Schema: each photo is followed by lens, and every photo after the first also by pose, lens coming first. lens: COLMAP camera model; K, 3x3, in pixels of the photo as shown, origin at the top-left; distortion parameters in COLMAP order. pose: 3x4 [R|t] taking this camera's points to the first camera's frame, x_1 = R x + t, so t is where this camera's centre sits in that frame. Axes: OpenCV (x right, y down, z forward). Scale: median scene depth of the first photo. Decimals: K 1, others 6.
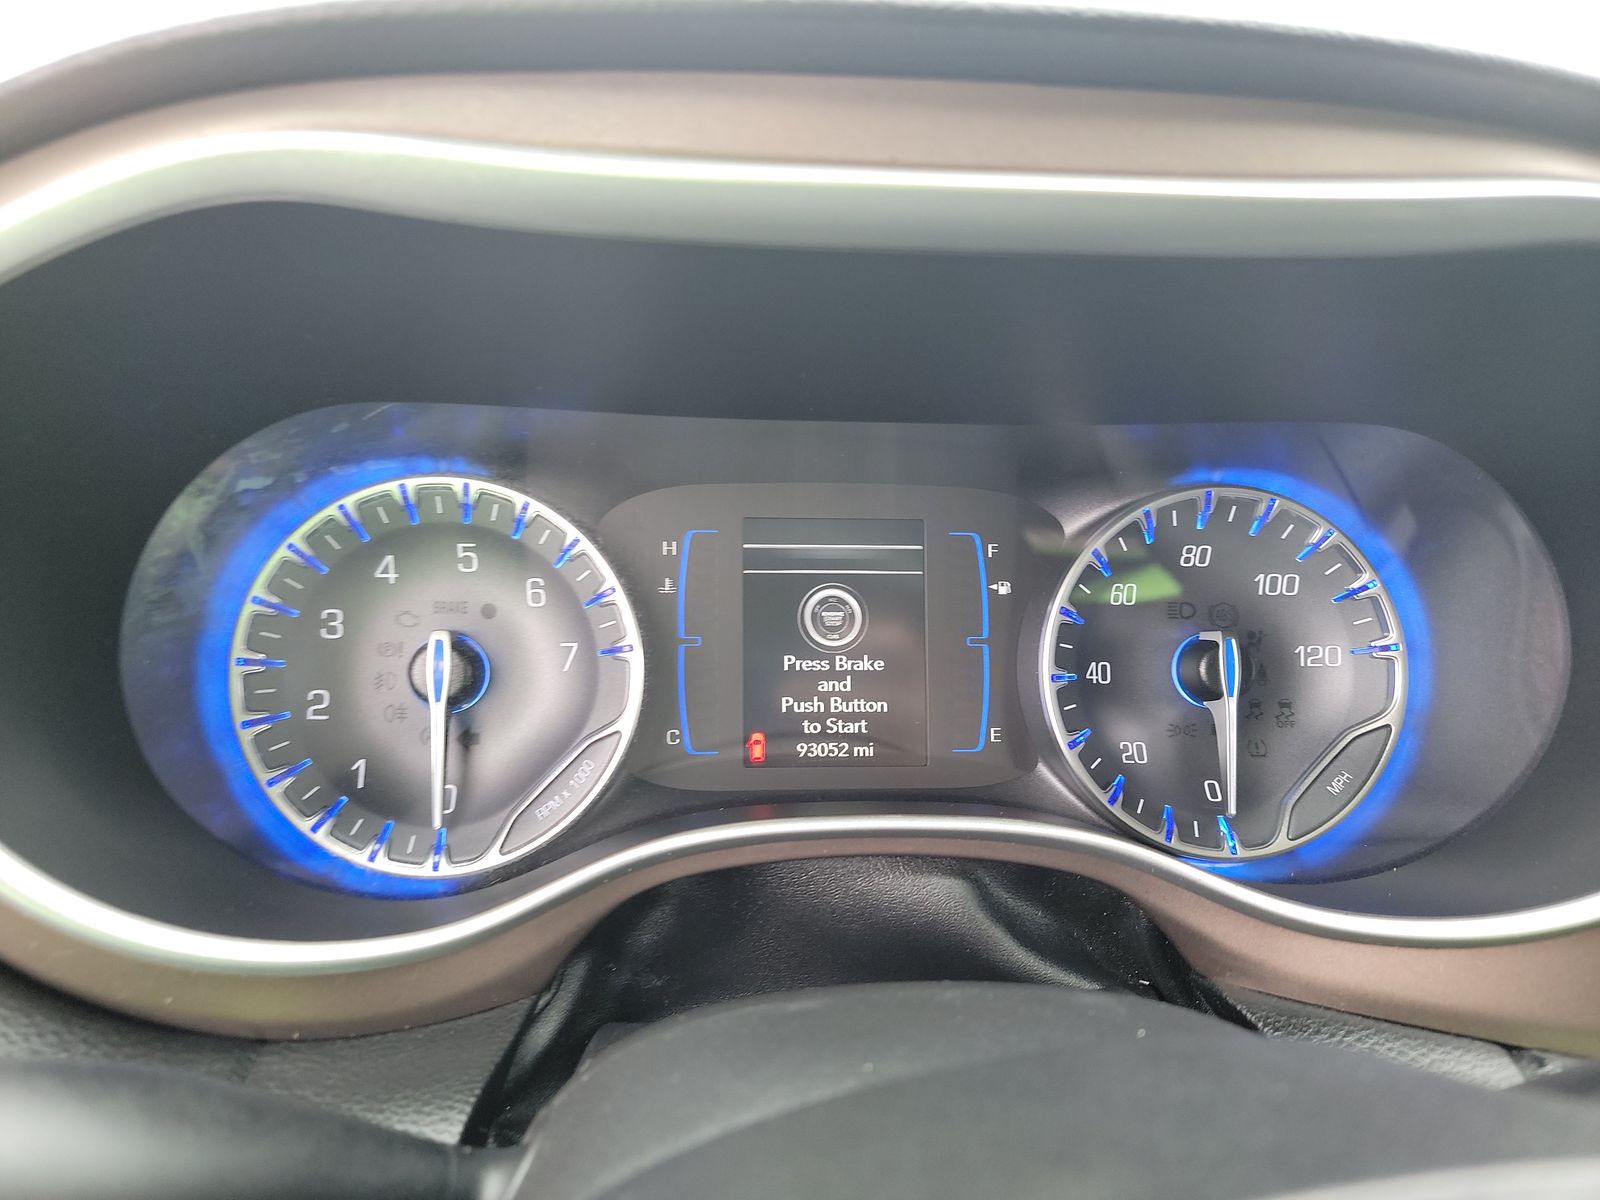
lens RADIAL K [[1127.2, 0, 802.1], [0, 1127.2, 559.5], [0, 0, 1]] dist [0.067556, -0.058089]
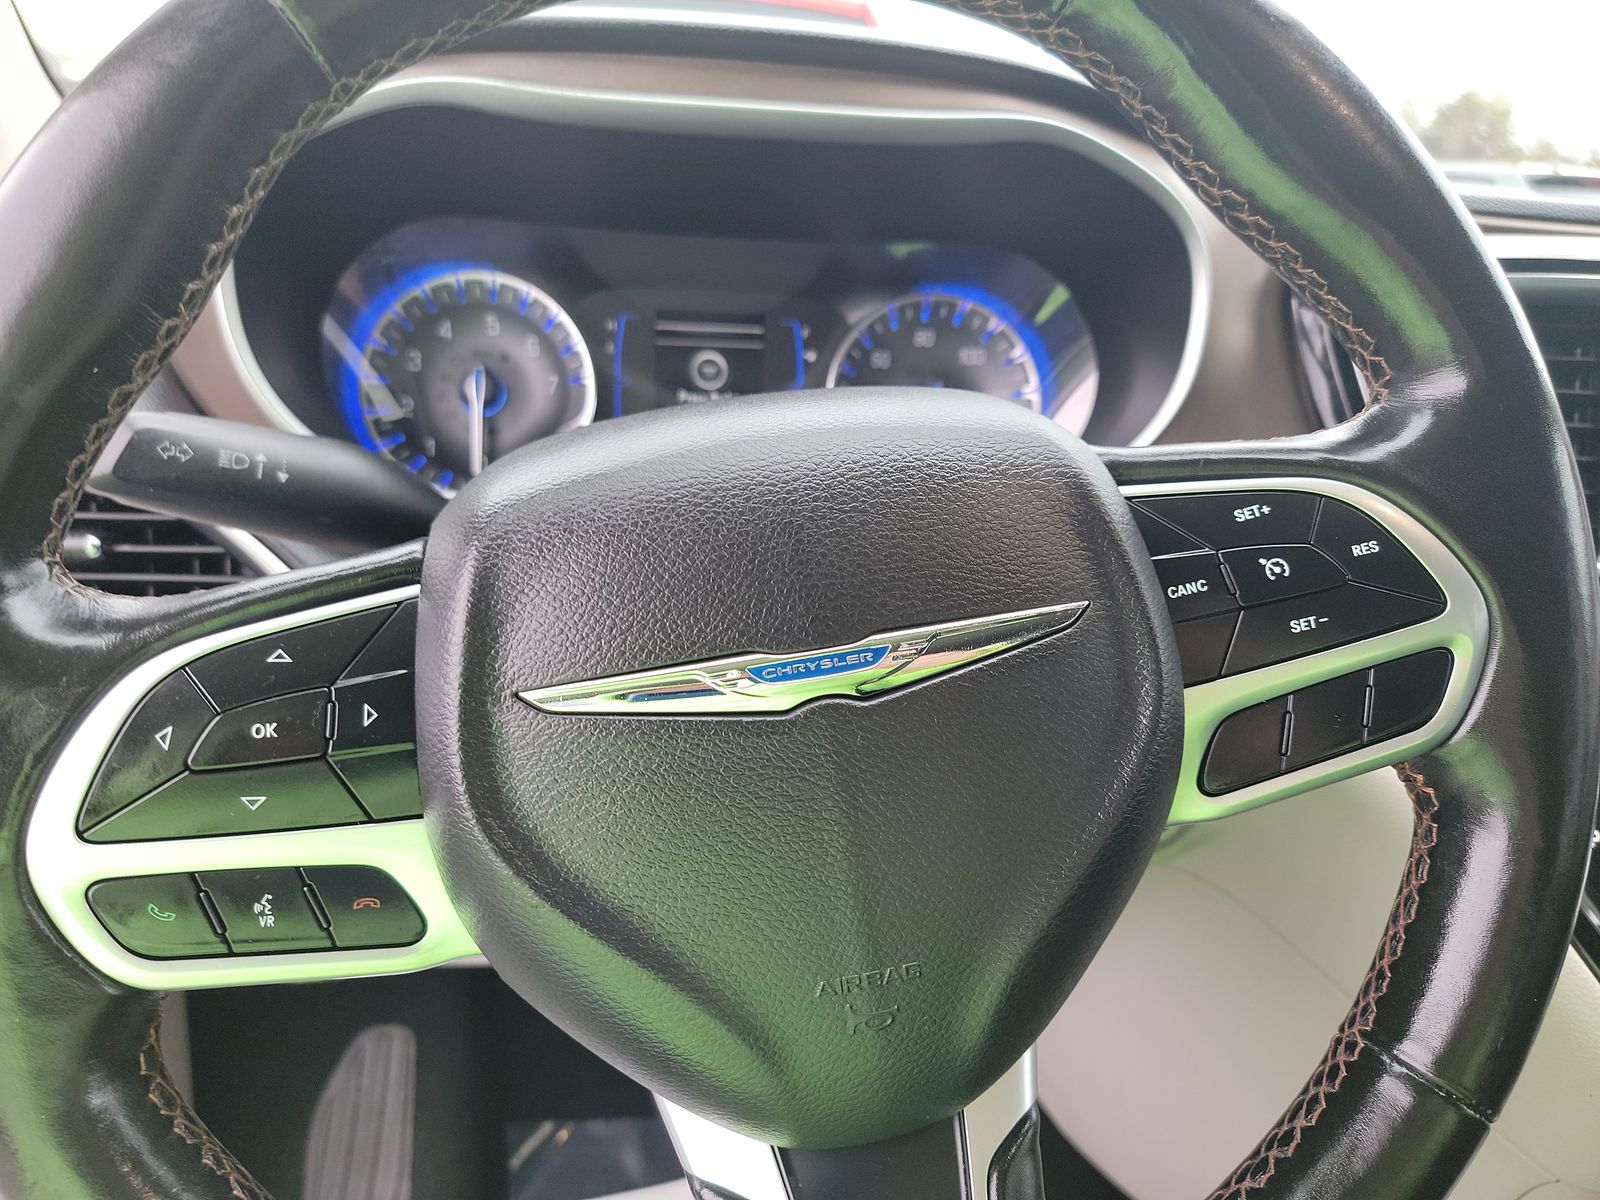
lens RADIAL K [[1119.5, 0, 799.9], [0, 1119.5, 542.7], [0, 0, 1]] dist [0.050494, -0.059547]
pose [[0.999332, 0.016084, 0.032818, 0.117245], [-0.017169, 0.999307, 0.033039, 0.264553], [-0.032264, -0.033580, 0.998915, -0.724154]]
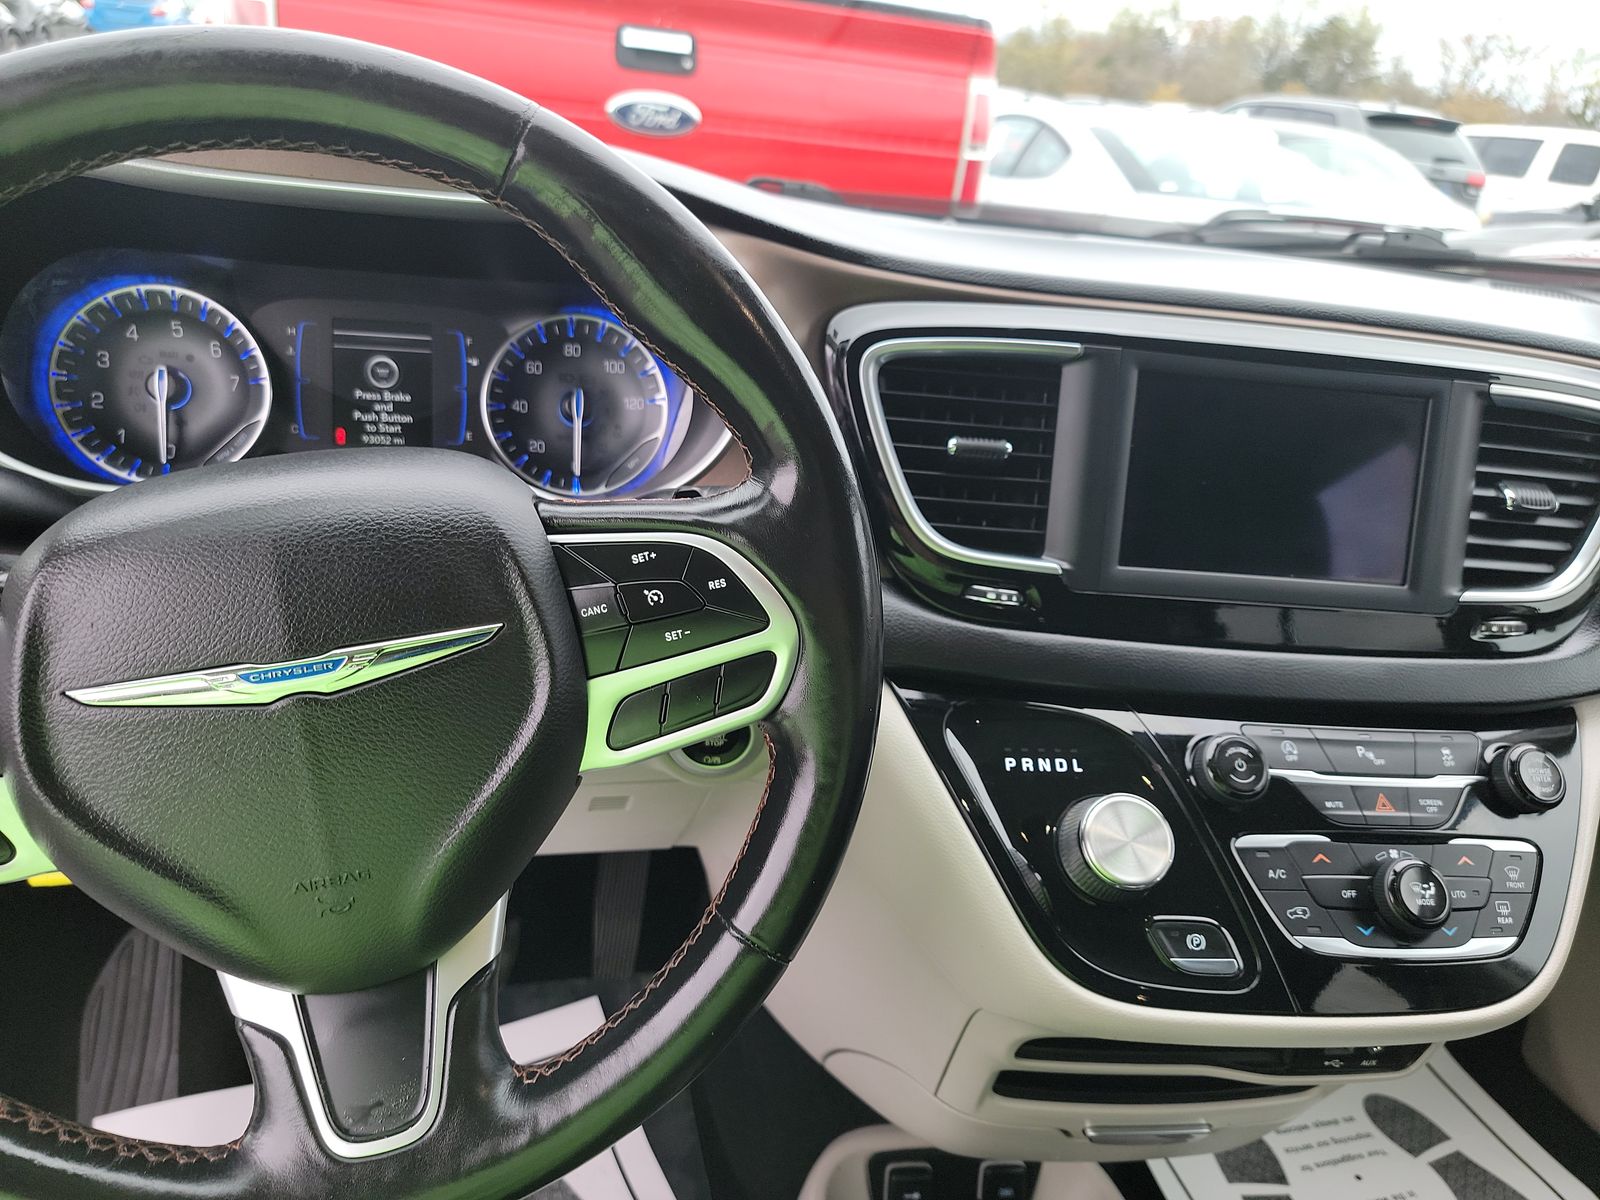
lens RADIAL K [[1127.2, 0, 802.1], [0, 1127.2, 559.5], [0, 0, 1]] dist [0.067556, -0.058089]
pose [[0.990843, 0.024597, 0.132759, 0.521246], [-0.042257, 0.990364, 0.131887, 0.086639], [-0.128236, -0.136290, 0.982334, -1.131219]]
